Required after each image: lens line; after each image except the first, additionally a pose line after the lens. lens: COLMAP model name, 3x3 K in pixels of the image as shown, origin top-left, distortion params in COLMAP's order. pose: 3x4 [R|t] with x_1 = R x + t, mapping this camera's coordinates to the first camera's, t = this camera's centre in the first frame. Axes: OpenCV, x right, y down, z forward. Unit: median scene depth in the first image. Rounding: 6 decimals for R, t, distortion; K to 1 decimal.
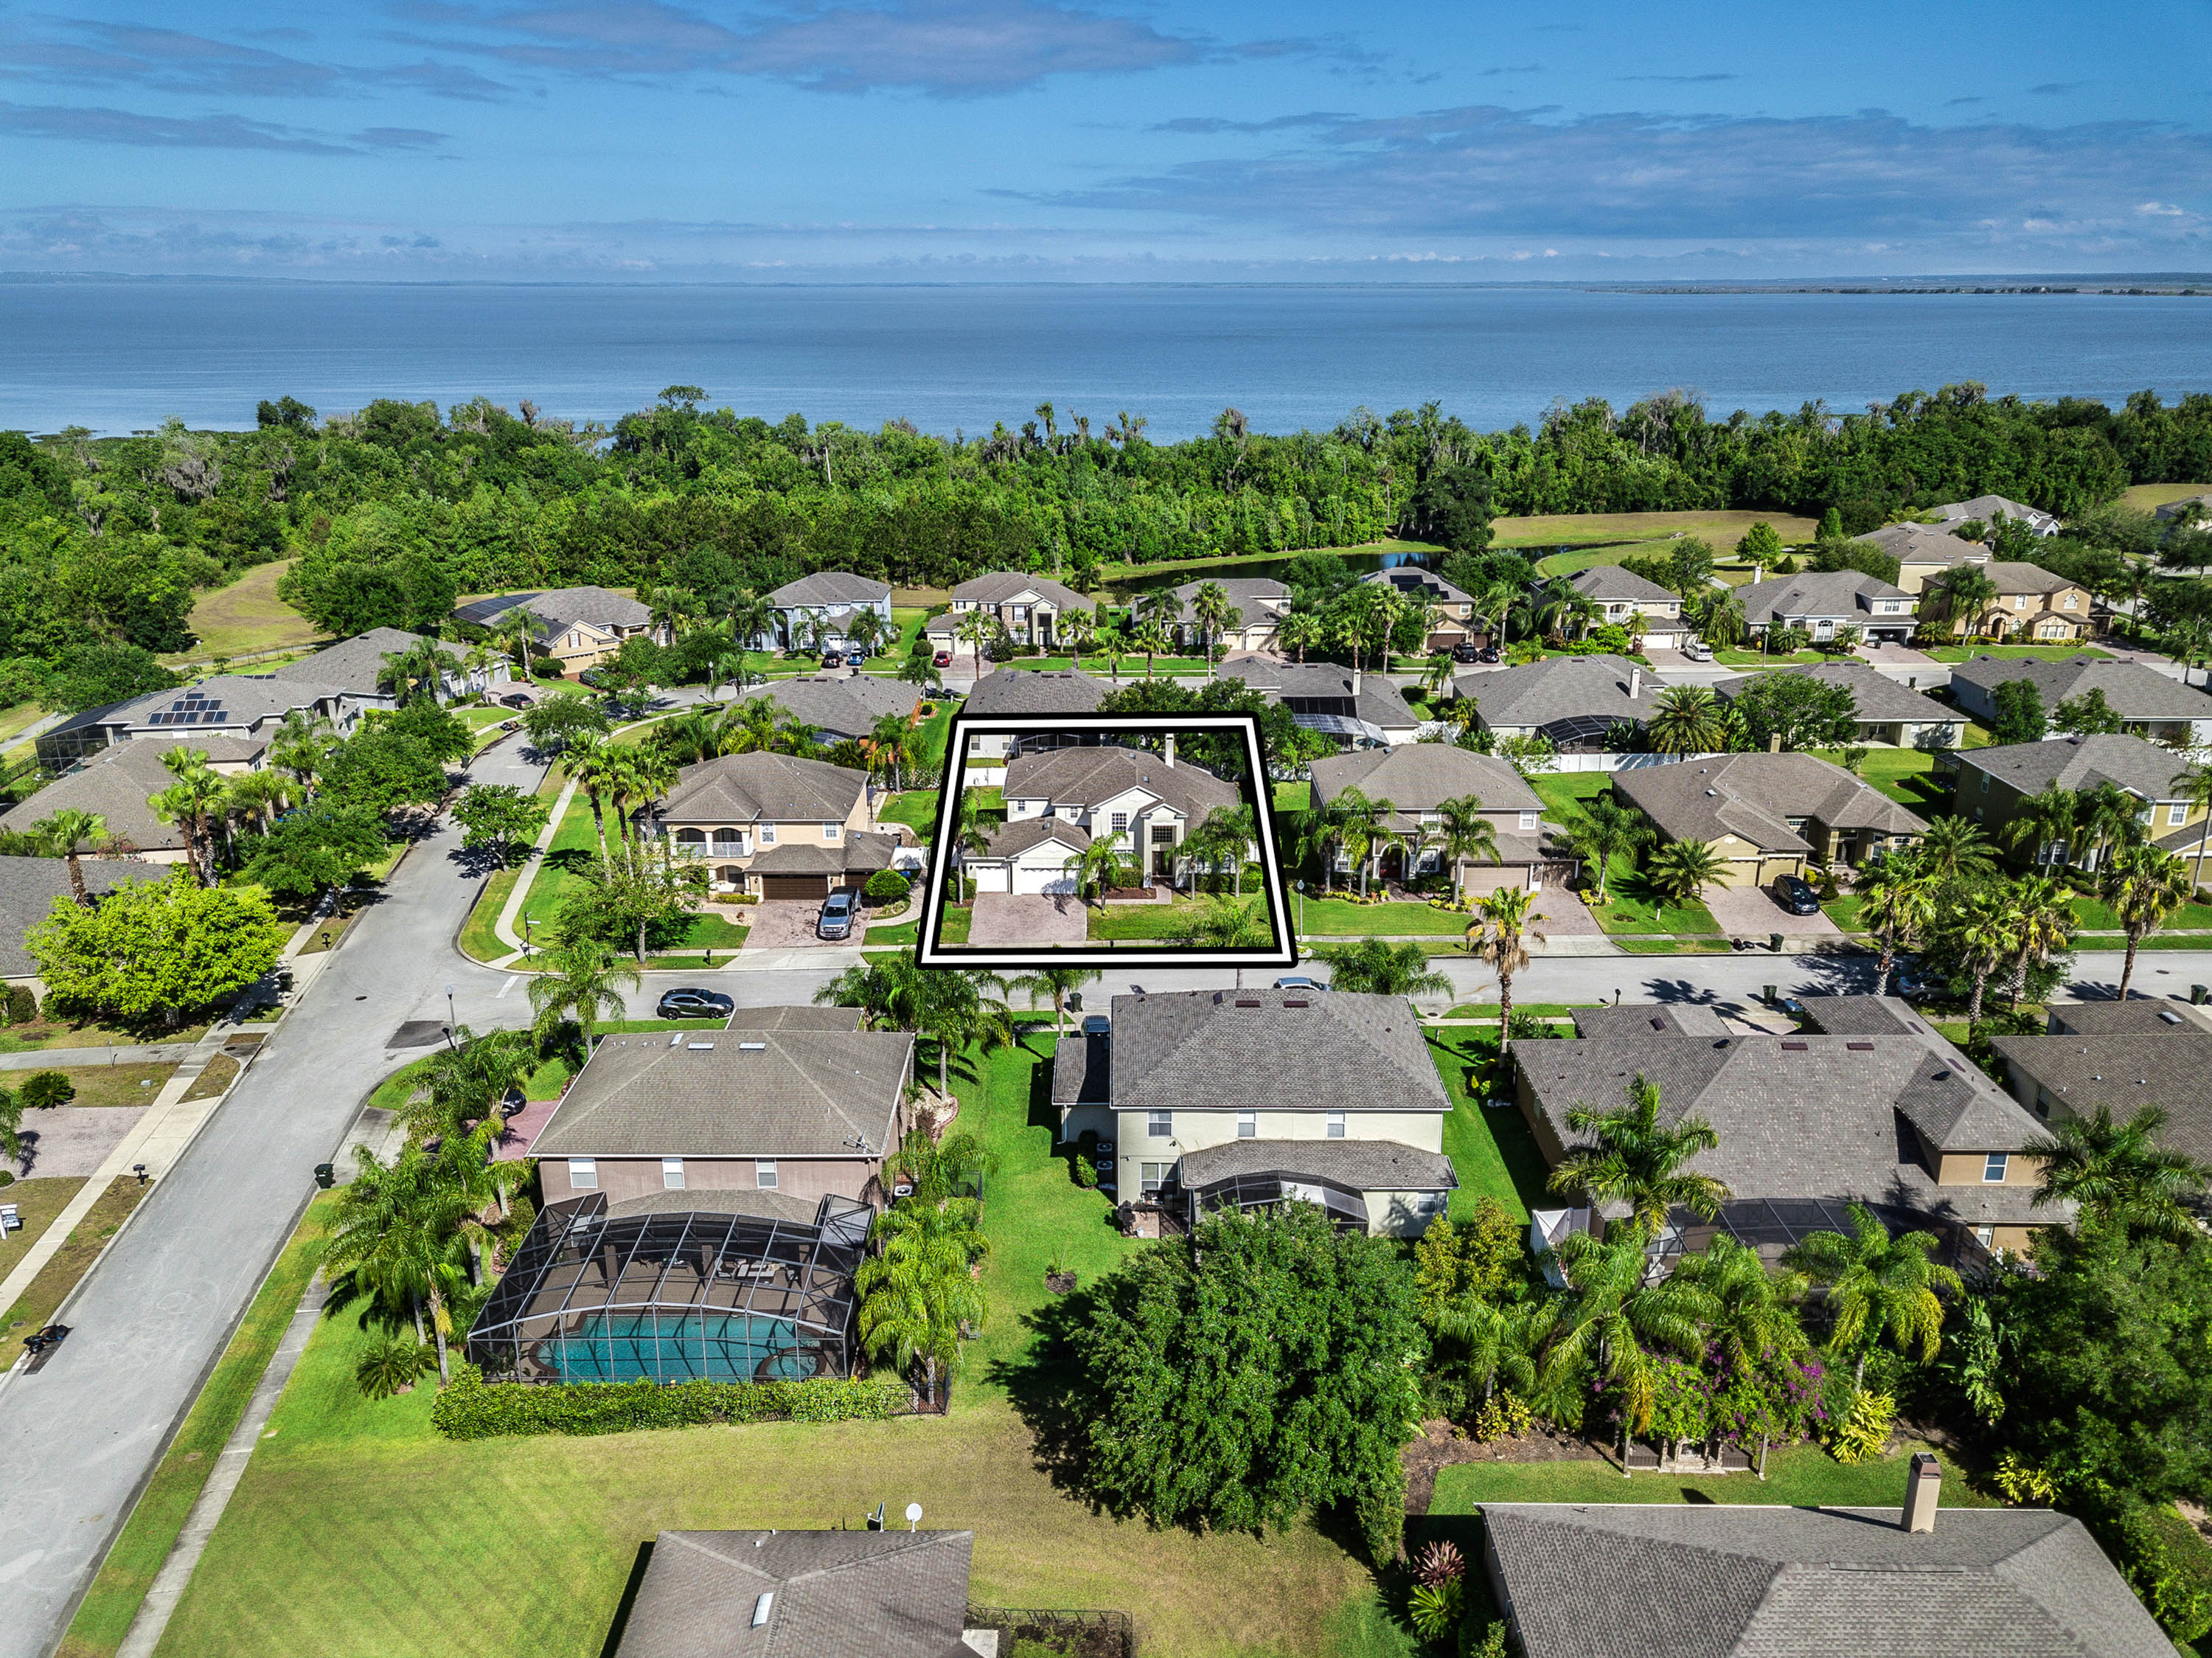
lens RADIAL K [[1667.0, 0, 1105.3], [0, 1667.0, 827.1], [0, 0, 1]] dist [0.009709, 0.003264]
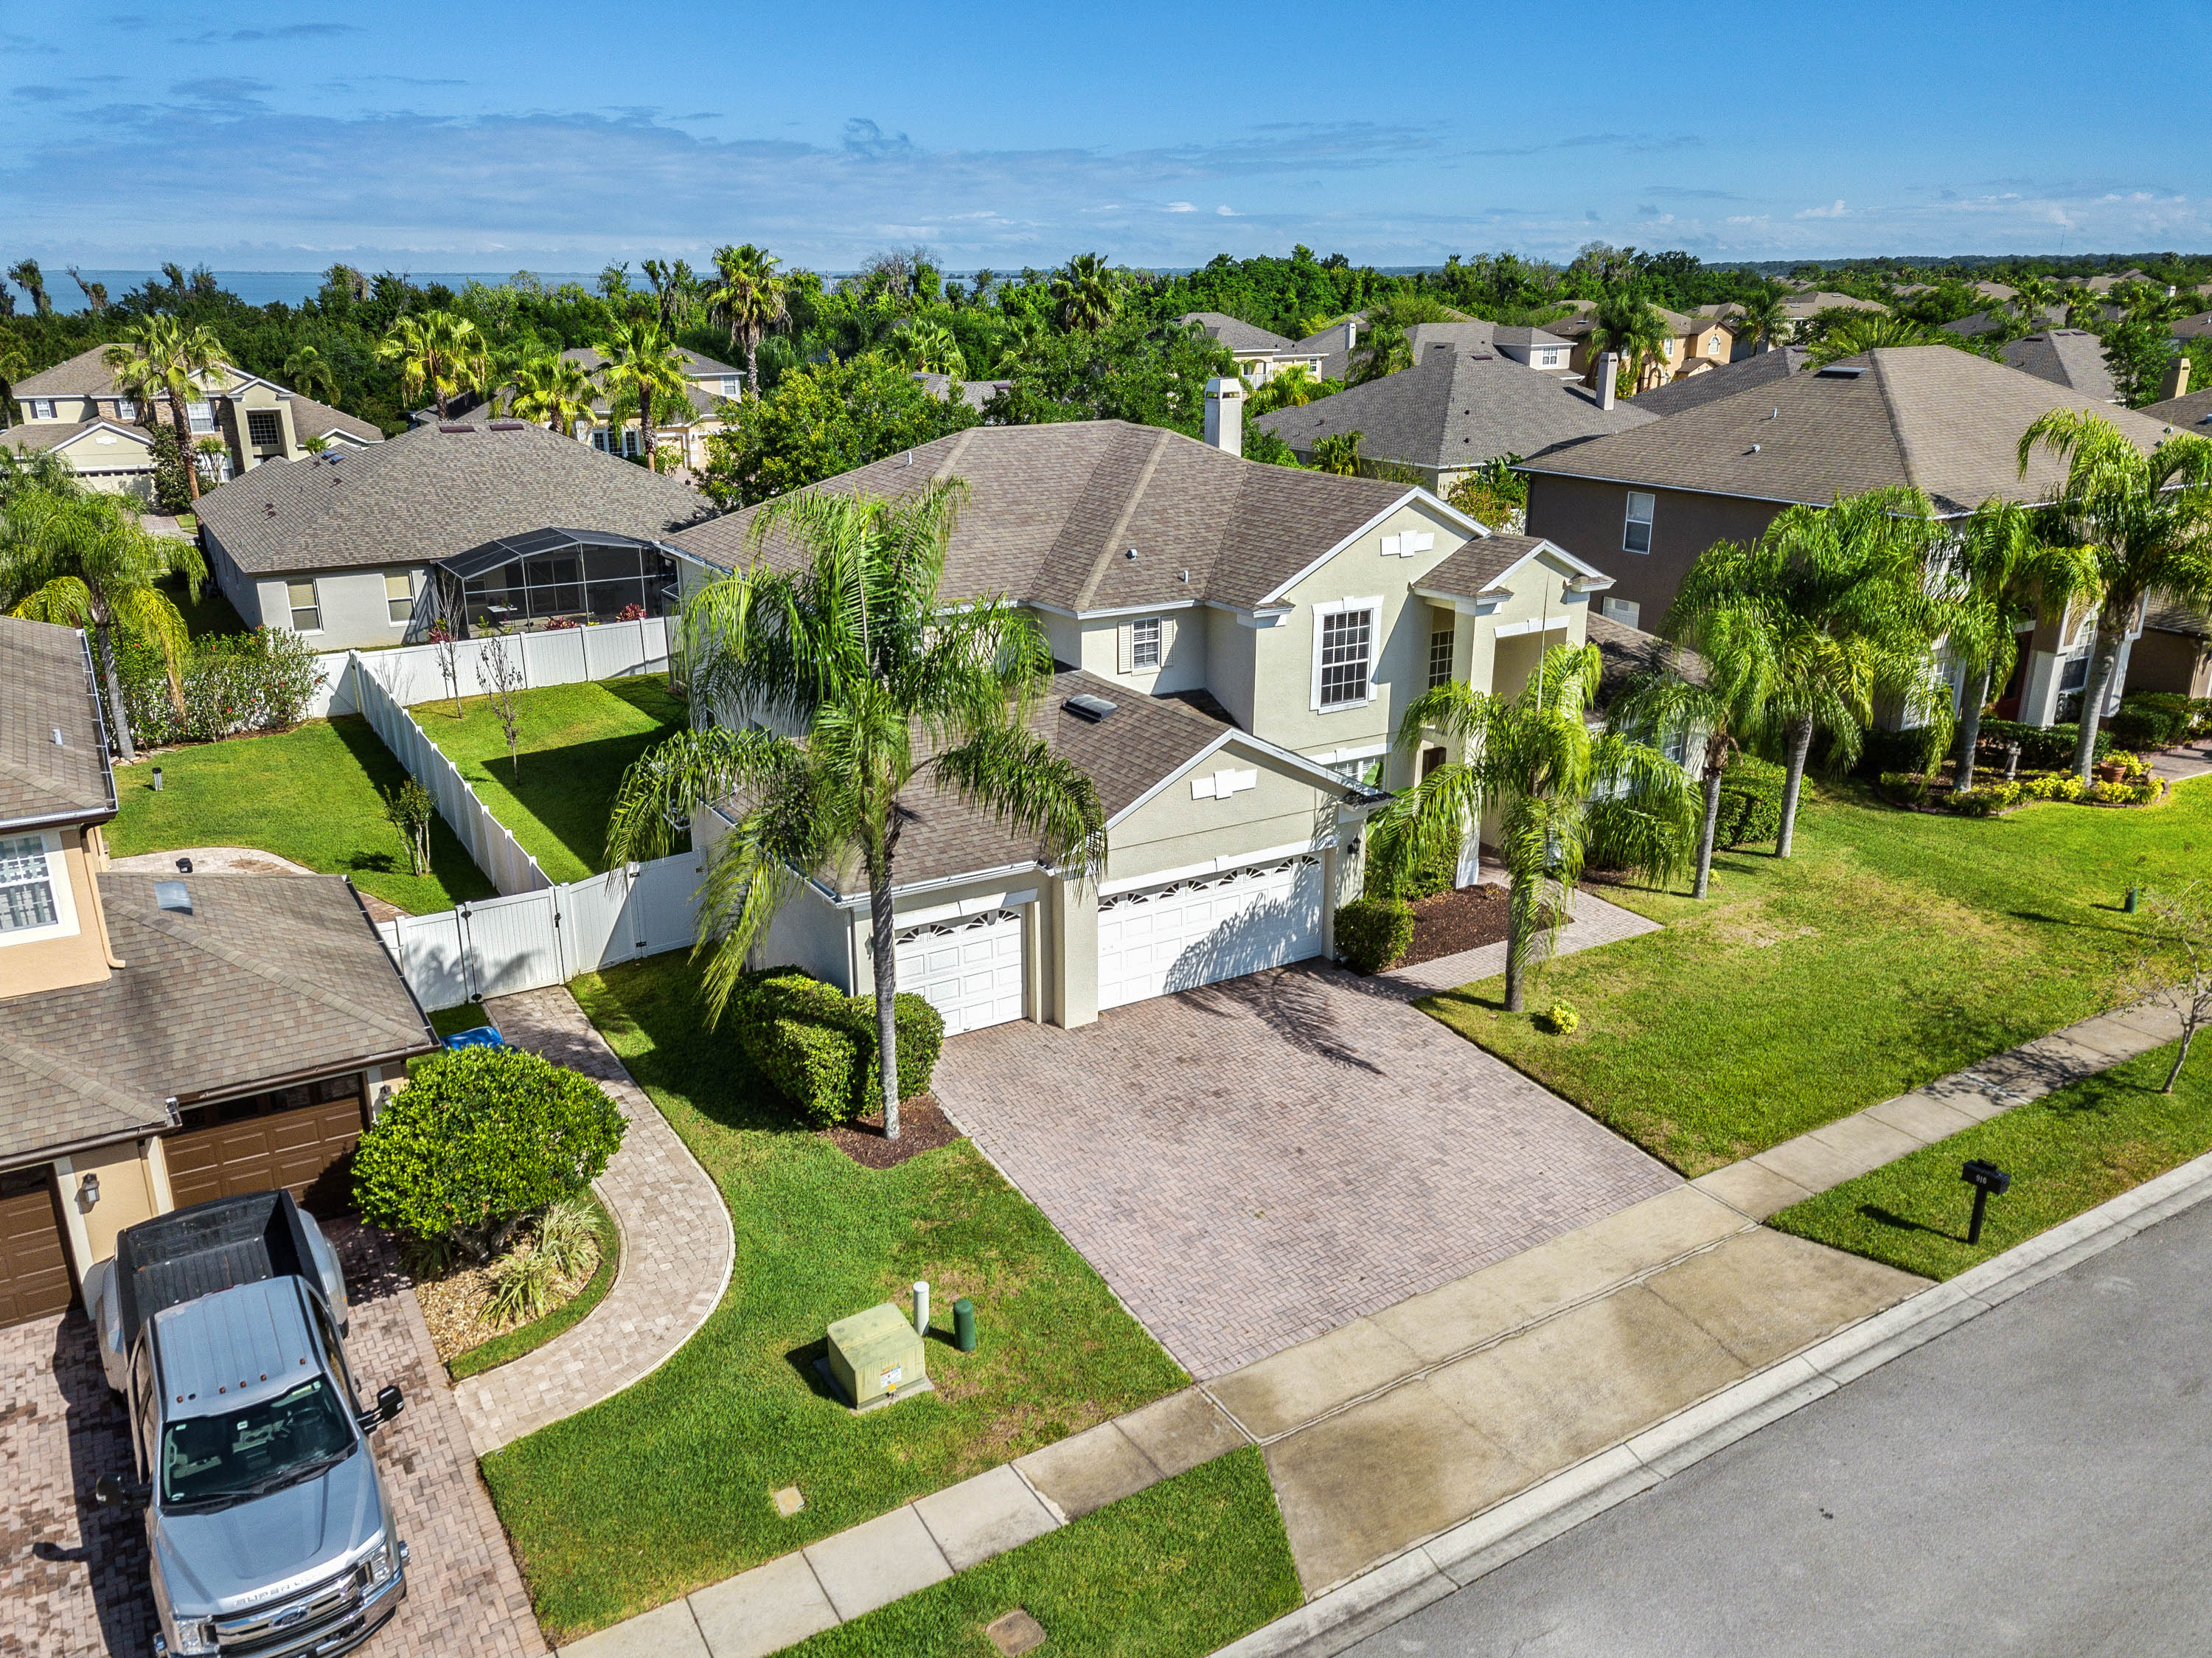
lens RADIAL K [[1667.0, 0, 1106.3], [0, 1667.0, 833.7], [0, 0, 1]] dist [0.009709, 0.003264]
pose [[0.848889, -0.165210, 0.502090, -0.135288], [0.160953, 0.985582, 0.052176, 0.004758], [-0.503470, 0.036521, 0.863240, 0.707262]]
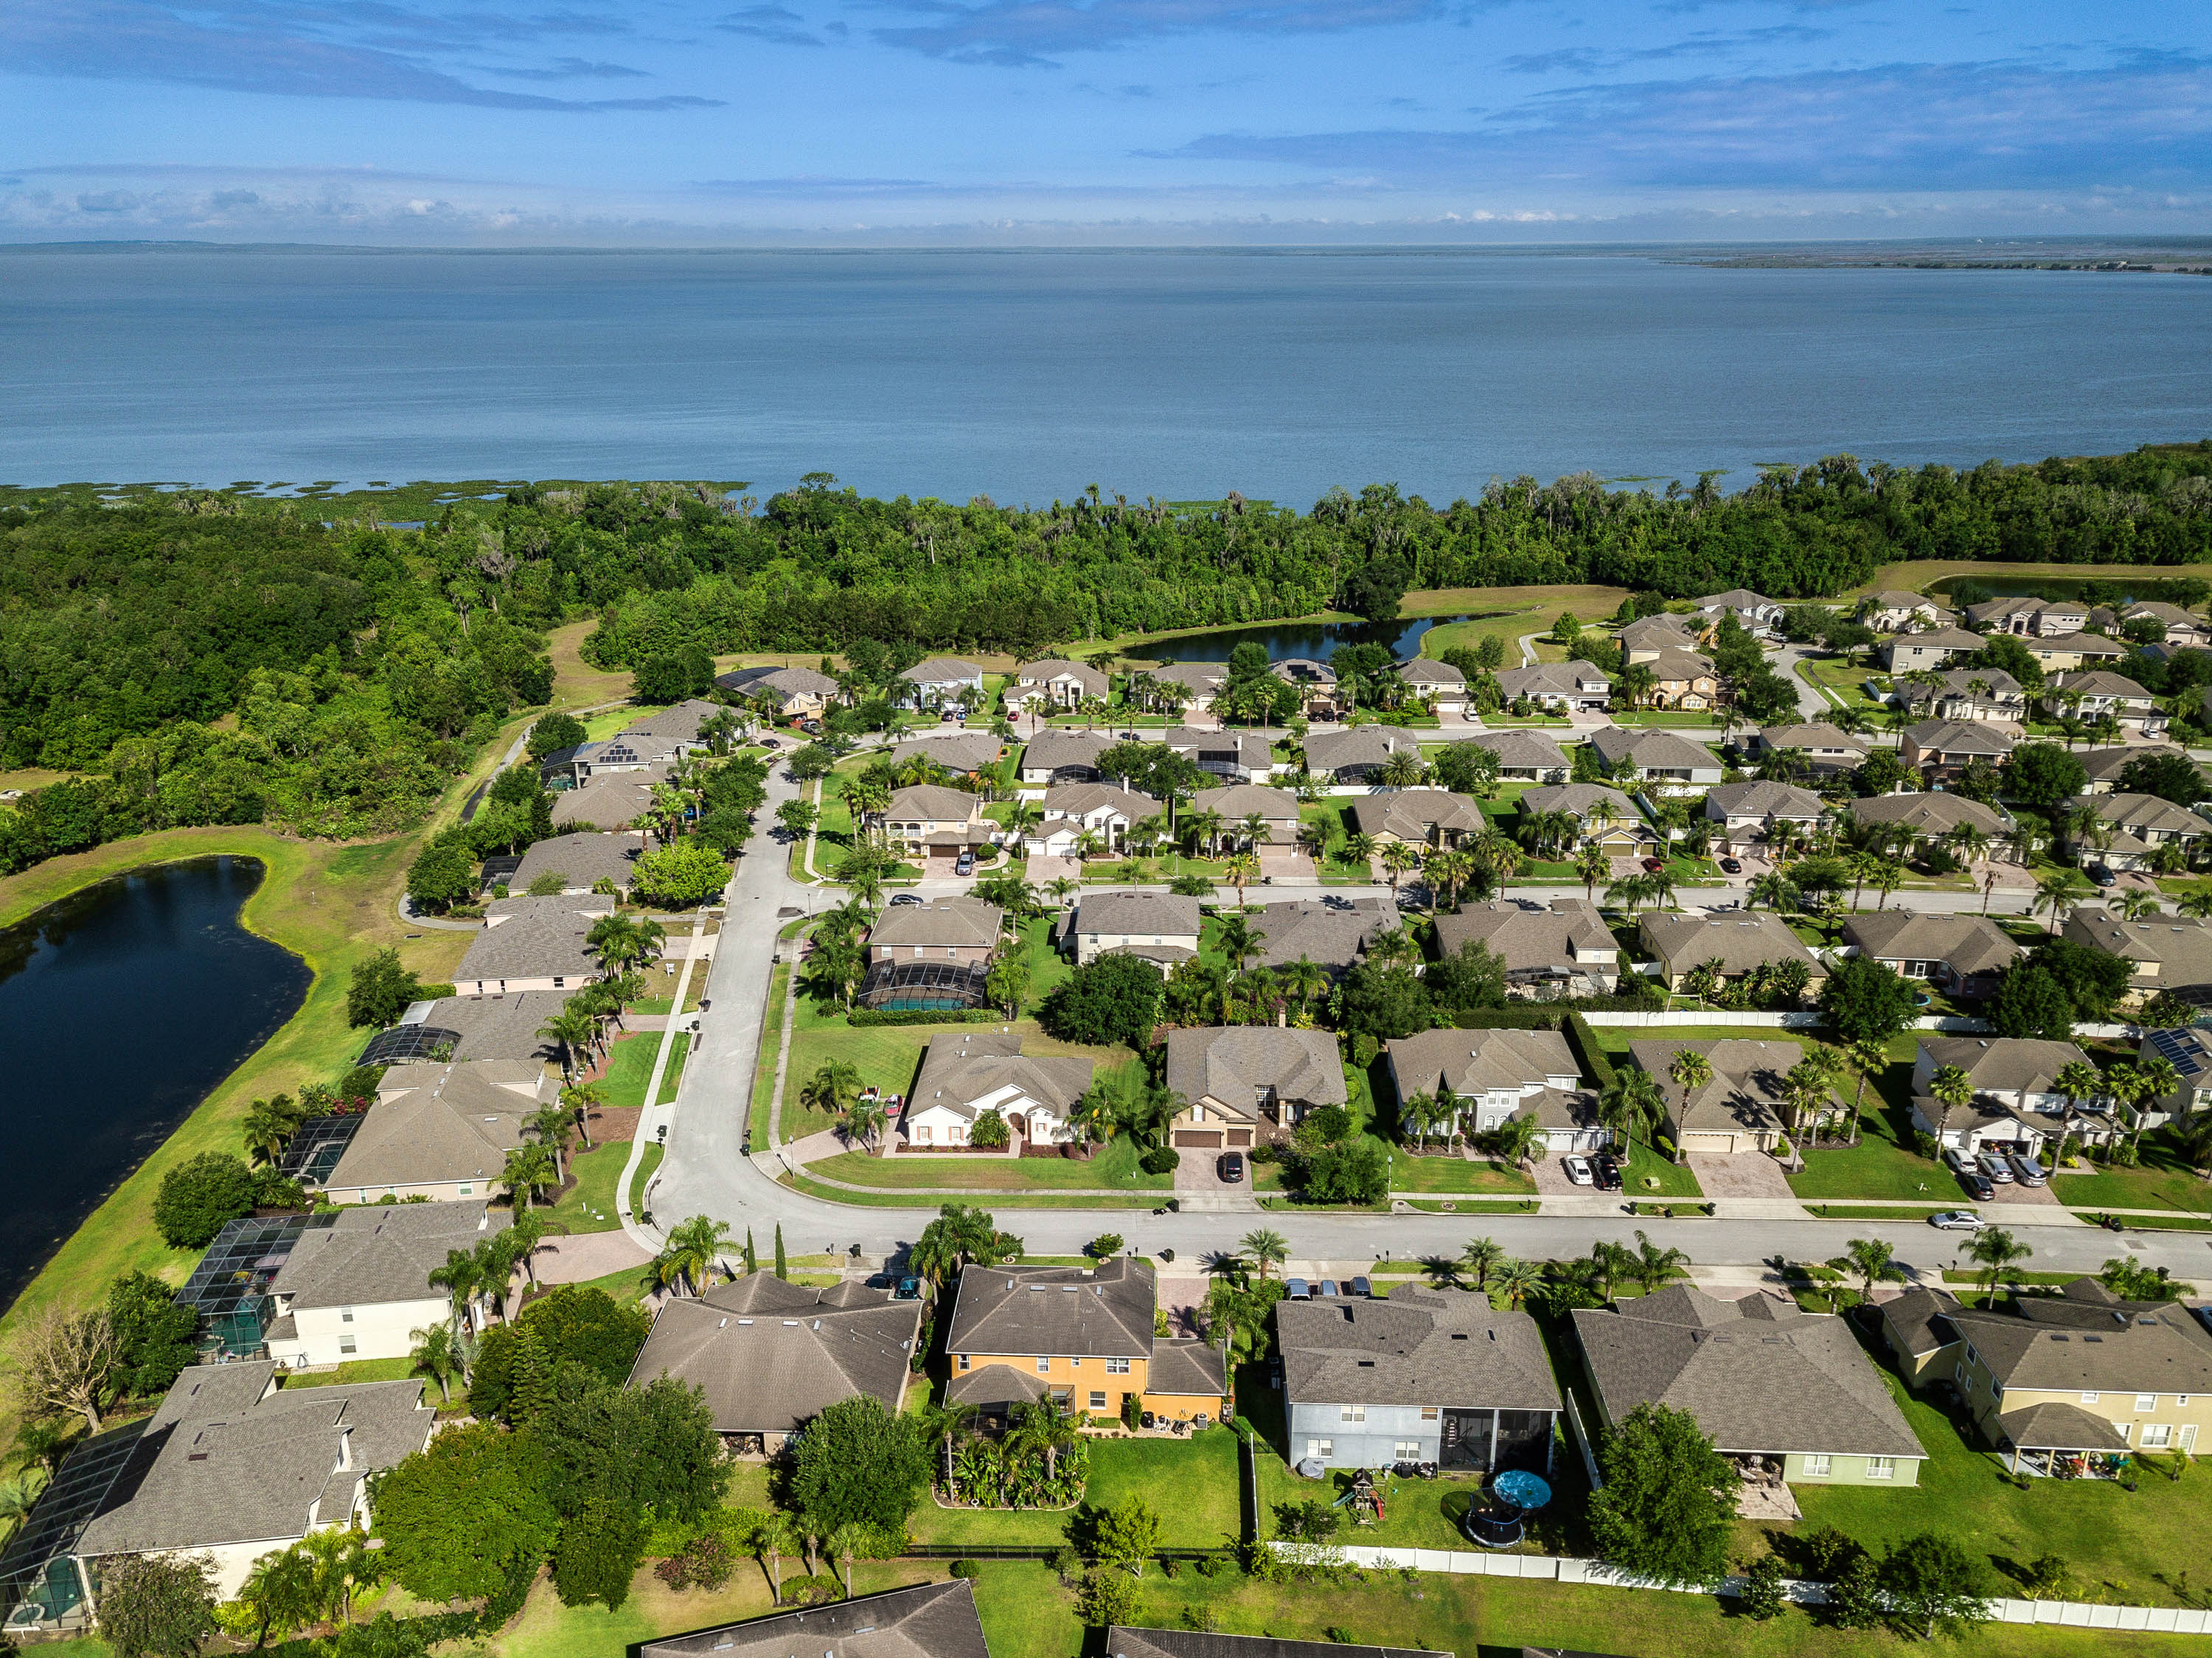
lens RADIAL K [[1667.0, 0, 1108.1], [0, 1667.0, 828.6], [0, 0, 1]] dist [0.009709, 0.003264]
pose [[0.999226, 0.010585, -0.037889, 0.088745], [-0.009863, 0.999767, 0.019187, -0.030581], [0.038084, -0.018799, 0.999098, -0.963872]]
